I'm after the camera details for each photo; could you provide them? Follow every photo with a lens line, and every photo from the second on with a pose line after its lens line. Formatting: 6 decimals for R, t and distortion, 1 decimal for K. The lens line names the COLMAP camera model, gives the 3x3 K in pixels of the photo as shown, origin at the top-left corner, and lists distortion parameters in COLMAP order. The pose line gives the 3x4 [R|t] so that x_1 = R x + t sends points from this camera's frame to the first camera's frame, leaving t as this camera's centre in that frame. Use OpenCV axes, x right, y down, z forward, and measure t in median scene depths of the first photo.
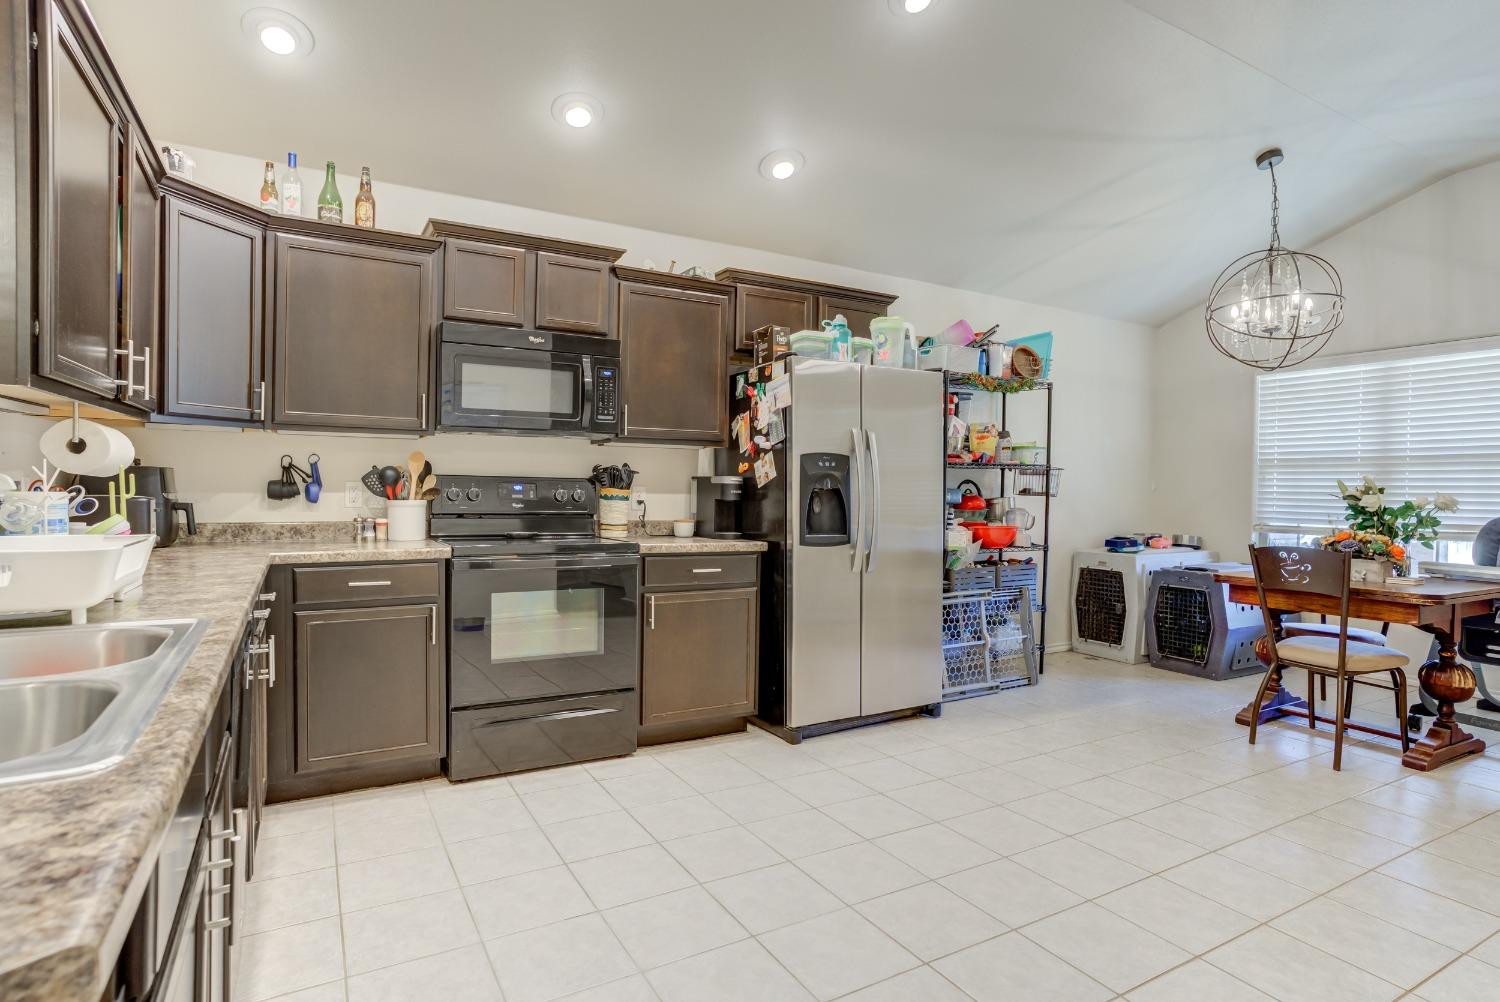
lens RADIAL K [[782.2, 0, 740.7], [0, 782.2, 500.9], [0, 0, 1]] dist [-0.024964, 0.001386]
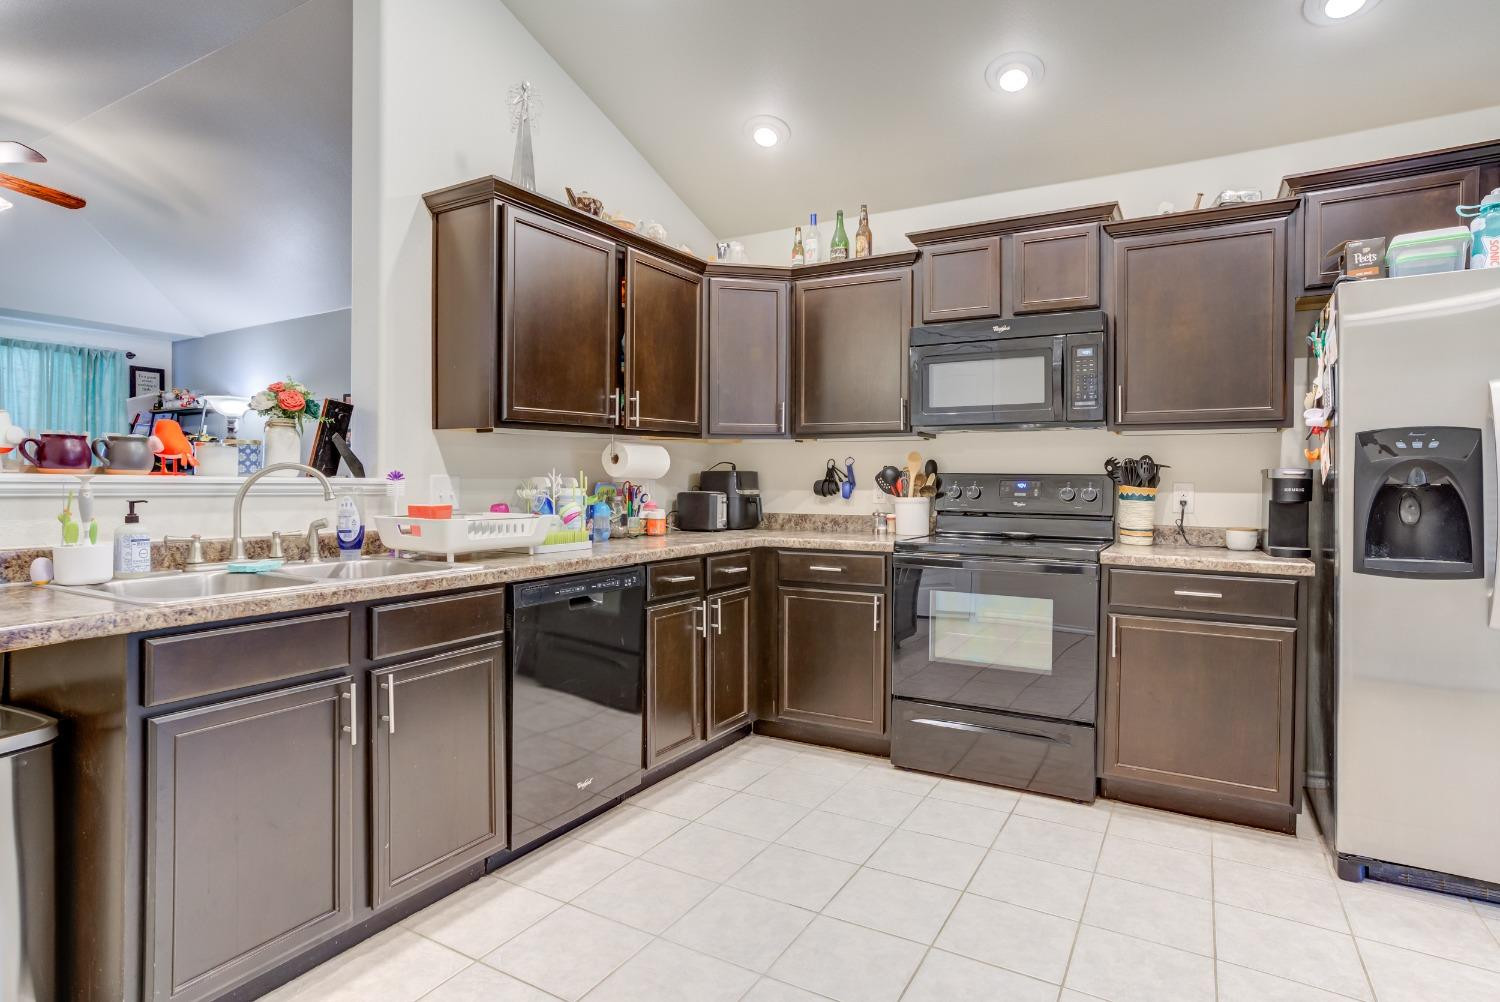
lens RADIAL K [[783.9, 0, 755.6], [0, 783.9, 486.7], [0, 0, 1]] dist [-0.028259, 0.001529]
pose [[0.512832, -0.004112, -0.858479, 0.395170], [-0.013841, 0.999819, -0.013058, 0.001414], [0.858377, 0.018579, 0.512682, 0.263960]]
